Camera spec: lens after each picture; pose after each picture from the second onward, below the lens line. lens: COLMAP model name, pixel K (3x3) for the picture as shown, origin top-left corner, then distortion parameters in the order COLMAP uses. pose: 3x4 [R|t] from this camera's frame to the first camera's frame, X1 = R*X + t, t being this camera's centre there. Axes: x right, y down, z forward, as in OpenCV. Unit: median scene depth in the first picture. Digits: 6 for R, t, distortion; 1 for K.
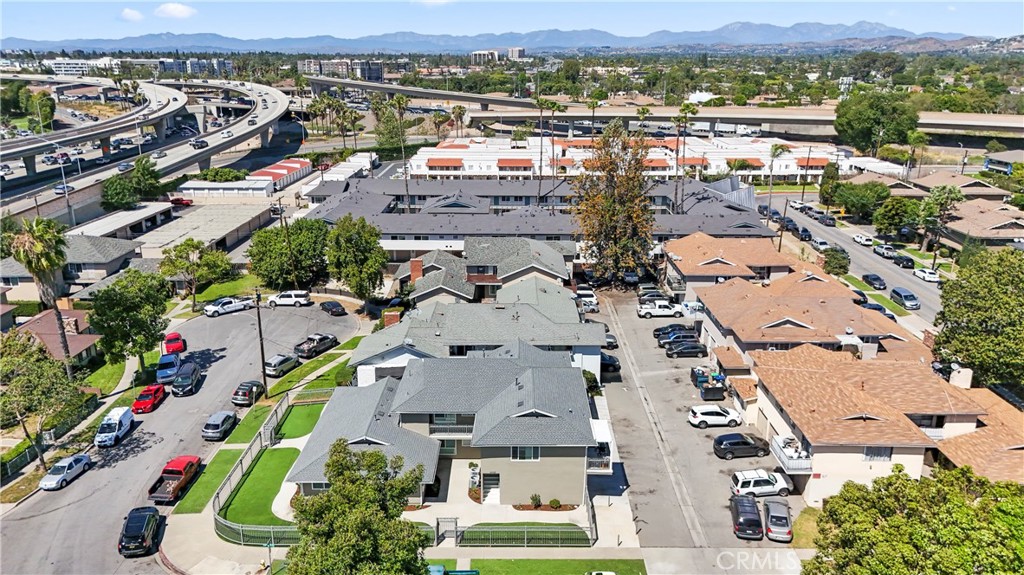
lens RADIAL K [[761.1, 0, 512.0], [0, 761.1, 287.5], [0, 0, 1]] dist [0.031338, -0.009538]
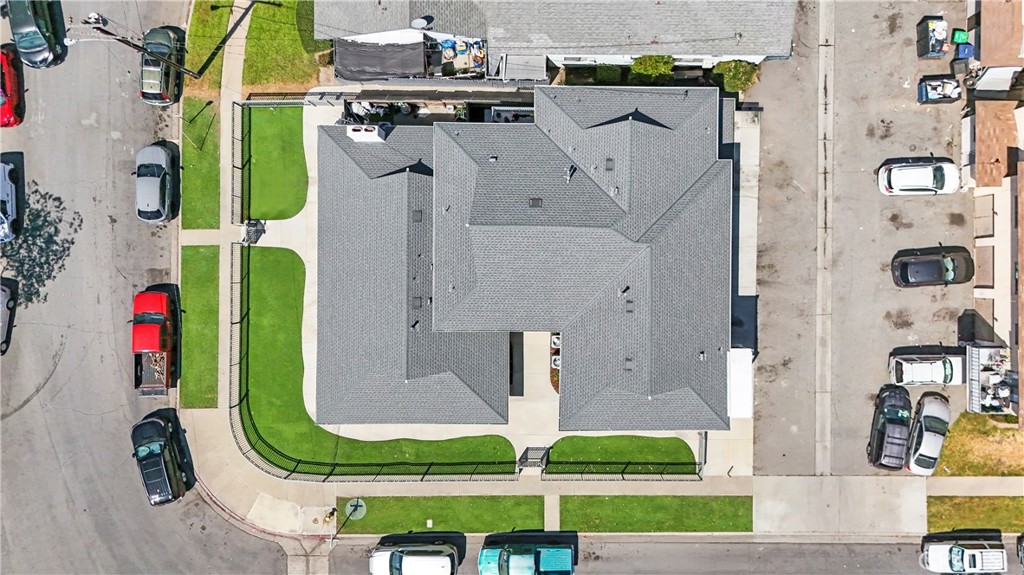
lens RADIAL K [[761.1, 0, 512.0], [0, 761.1, 287.5], [0, 0, 1]] dist [0.031338, -0.009538]
pose [[0.999470, 0.002494, 0.032447, -0.105541], [-0.031752, 0.293191, 0.955526, -0.427822], [-0.007130, -0.956051, 0.293115, 0.742385]]
